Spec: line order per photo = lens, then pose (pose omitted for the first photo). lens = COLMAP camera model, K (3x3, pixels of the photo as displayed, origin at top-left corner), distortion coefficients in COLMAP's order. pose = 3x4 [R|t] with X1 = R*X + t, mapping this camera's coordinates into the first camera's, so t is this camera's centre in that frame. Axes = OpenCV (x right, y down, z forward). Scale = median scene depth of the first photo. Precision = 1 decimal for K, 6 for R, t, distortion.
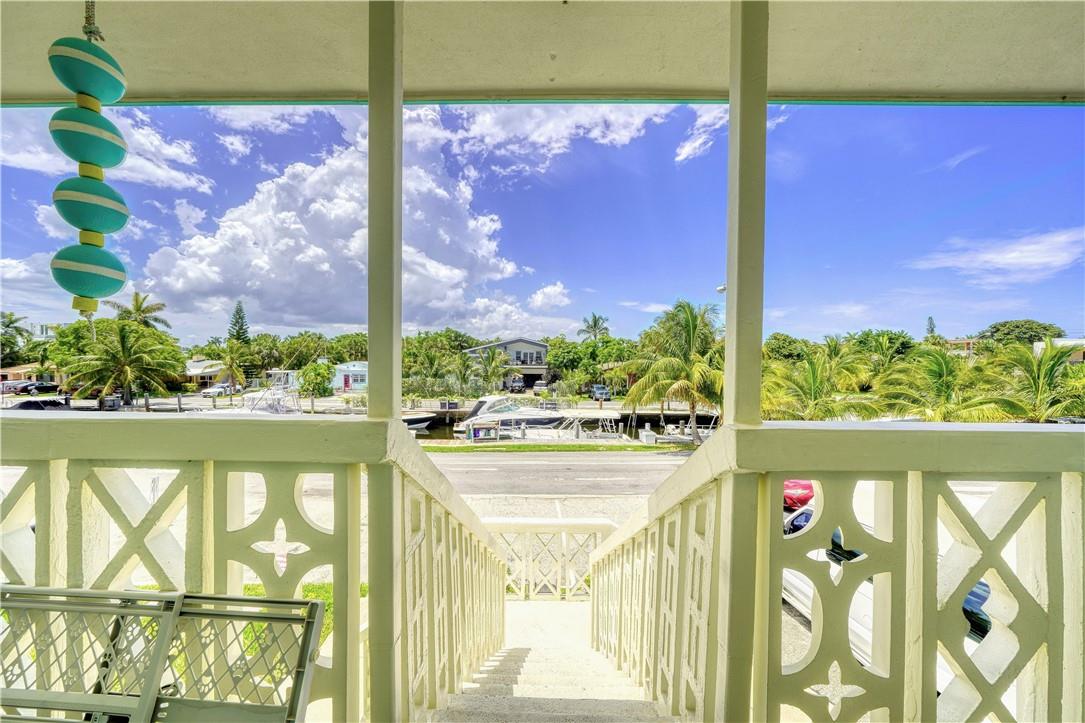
lens RADIAL K [[385.1, 0, 539.4], [0, 385.1, 362.1], [0, 0, 1]] dist [-0.001825, -0.000186]
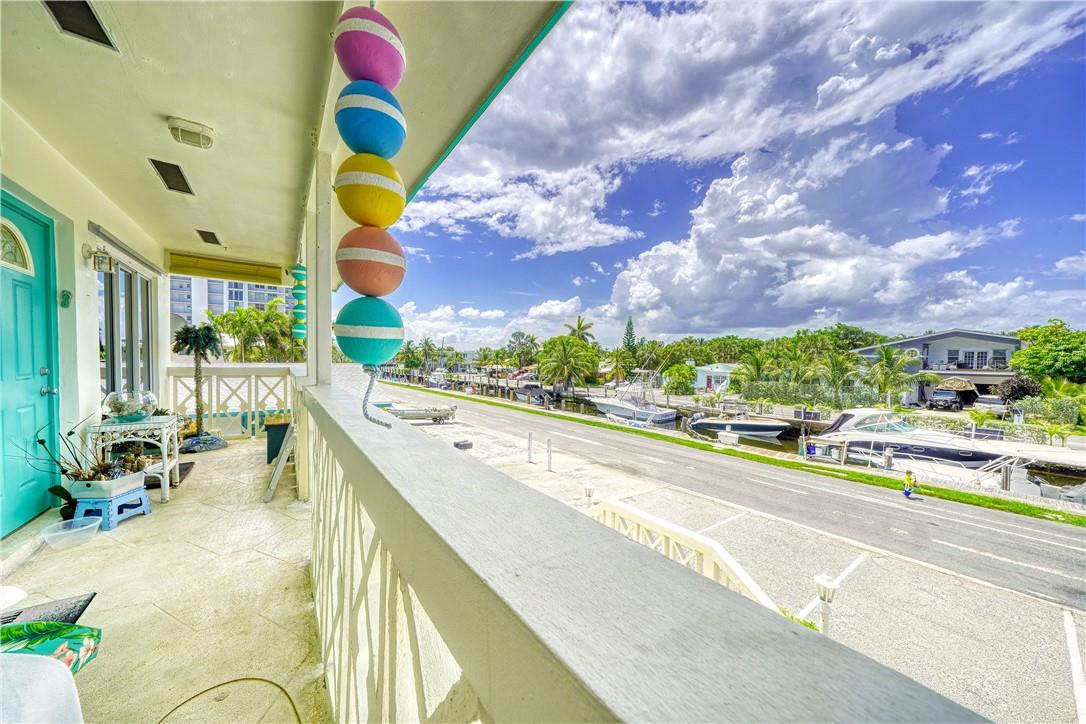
lens RADIAL K [[375.8, 0, 539.8], [0, 375.8, 367.8], [0, 0, 1]] dist [-0.002209, -0.000239]
pose [[0.579558, 0.014801, -0.814796, 0.080478], [-0.007710, 0.999890, 0.012679, 0.000882], [0.814894, -0.001066, 0.579609, 0.024811]]
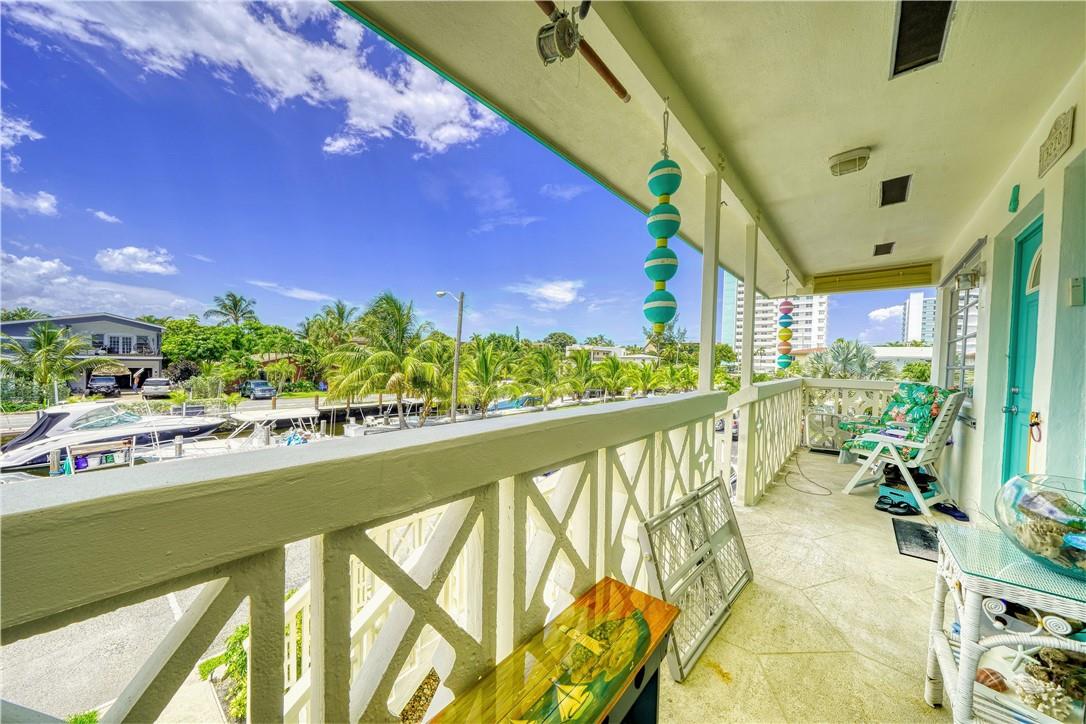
lens RADIAL K [[375.8, 0, 539.8], [0, 375.8, 367.8], [0, 0, 1]] dist [-0.002209, -0.000239]
pose [[0.643636, -0.011471, 0.765245, -0.075588], [-0.015962, 0.999469, 0.028407, -0.000997], [-0.765165, -0.030499, 0.643111, 0.013167]]
